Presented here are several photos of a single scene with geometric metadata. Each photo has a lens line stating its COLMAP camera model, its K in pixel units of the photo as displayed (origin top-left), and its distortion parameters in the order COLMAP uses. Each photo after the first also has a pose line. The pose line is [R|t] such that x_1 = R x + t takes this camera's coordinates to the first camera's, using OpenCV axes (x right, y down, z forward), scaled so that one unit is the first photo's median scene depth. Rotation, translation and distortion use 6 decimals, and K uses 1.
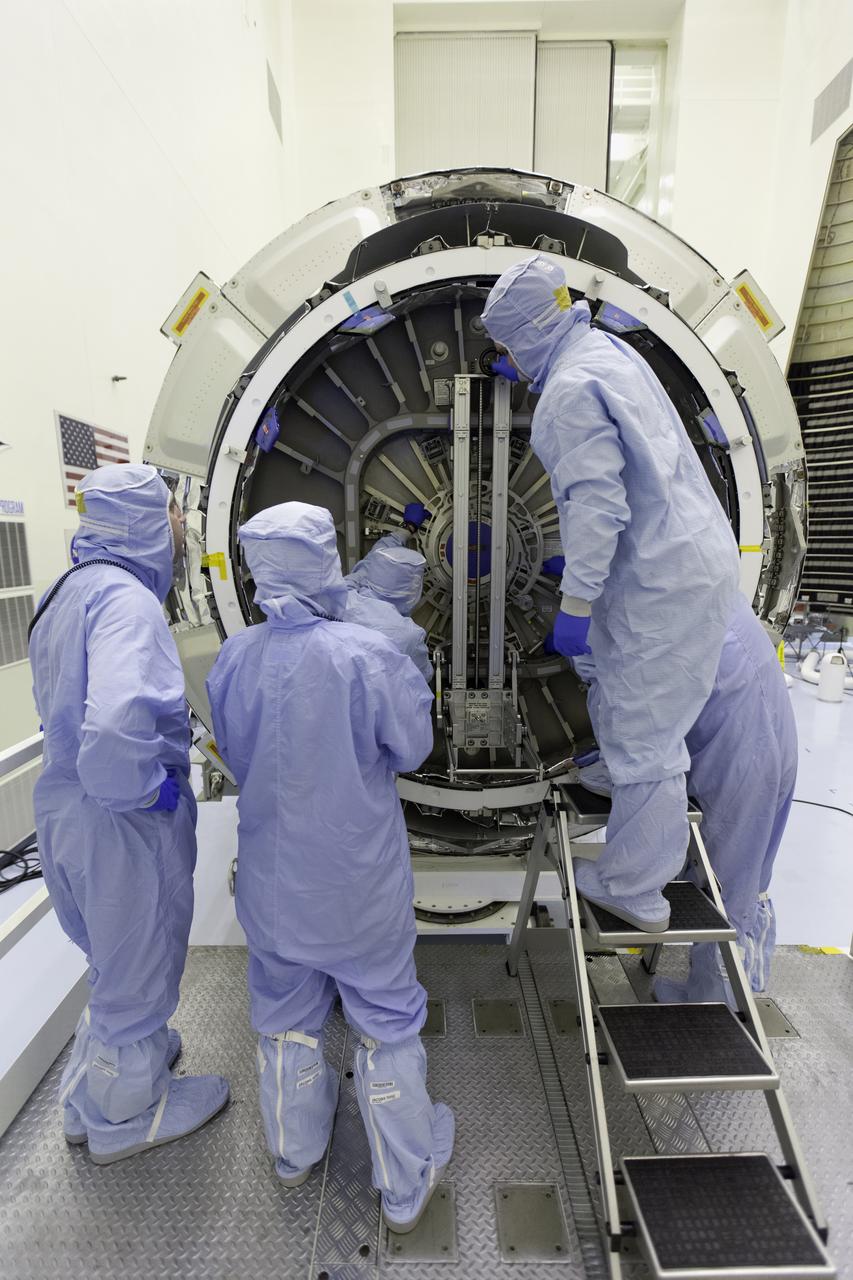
lens RADIAL K [[566.2, 0, 418.5], [0, 566.2, 643.7], [0, 0, 1]] dist [0.002995, 0.000168]
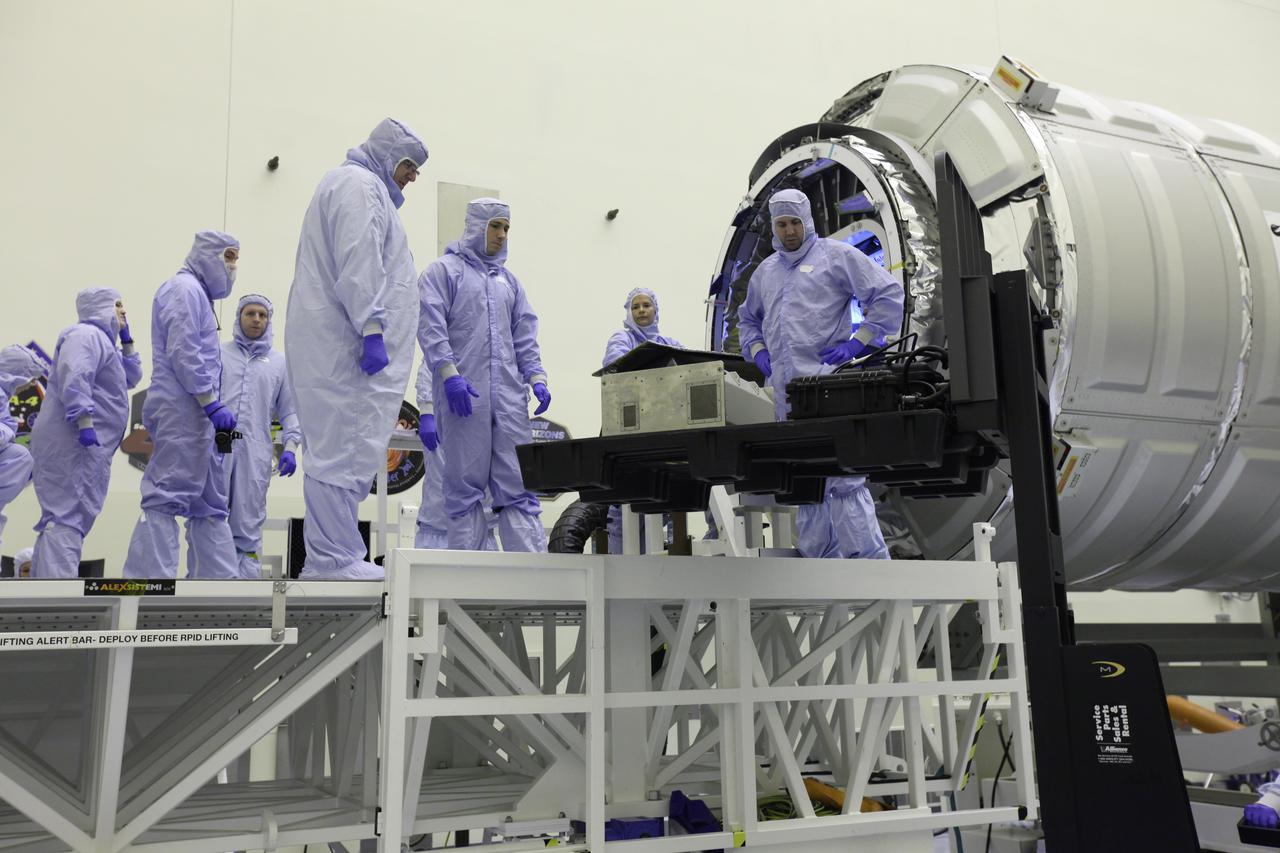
lens RADIAL K [[1175.2, 0, 597.3], [0, 1175.2, 412.7], [0, 0, 1]] dist [-0.013675, 0.017733]
pose [[0.397589, -0.177805, -0.900171, 2.520294], [-0.151806, 0.954779, -0.255641, 0.914691], [0.904919, 0.238292, 0.352617, -0.539402]]
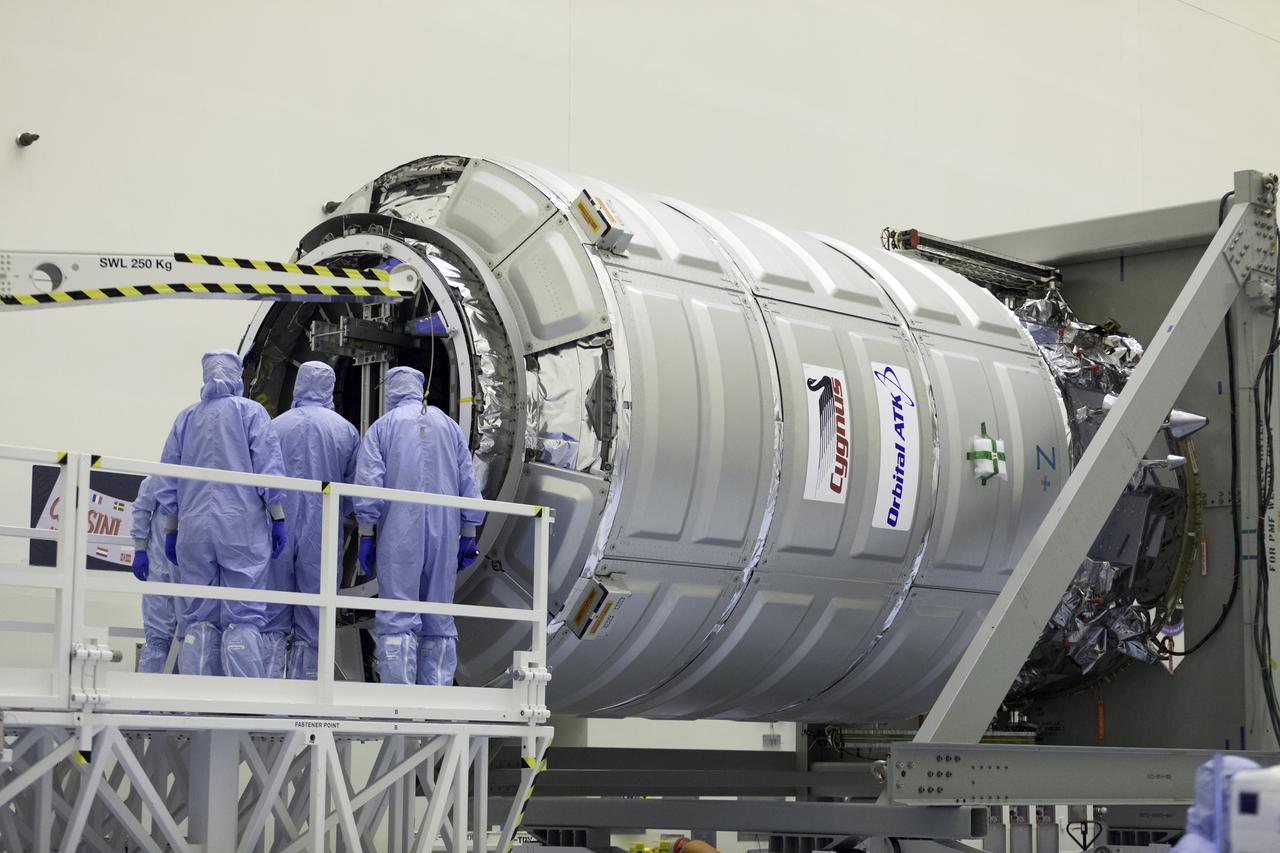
lens RADIAL K [[2521.1, 0, 639.9], [0, 2521.1, 427.2], [0, 0, 1]] dist [-0.040742, -0.096082]
pose [[0.726736, -0.073305, -0.682994, 4.597117], [-0.137457, 0.958660, -0.249153, 1.240538], [0.673023, 0.274951, 0.686616, -2.661064]]
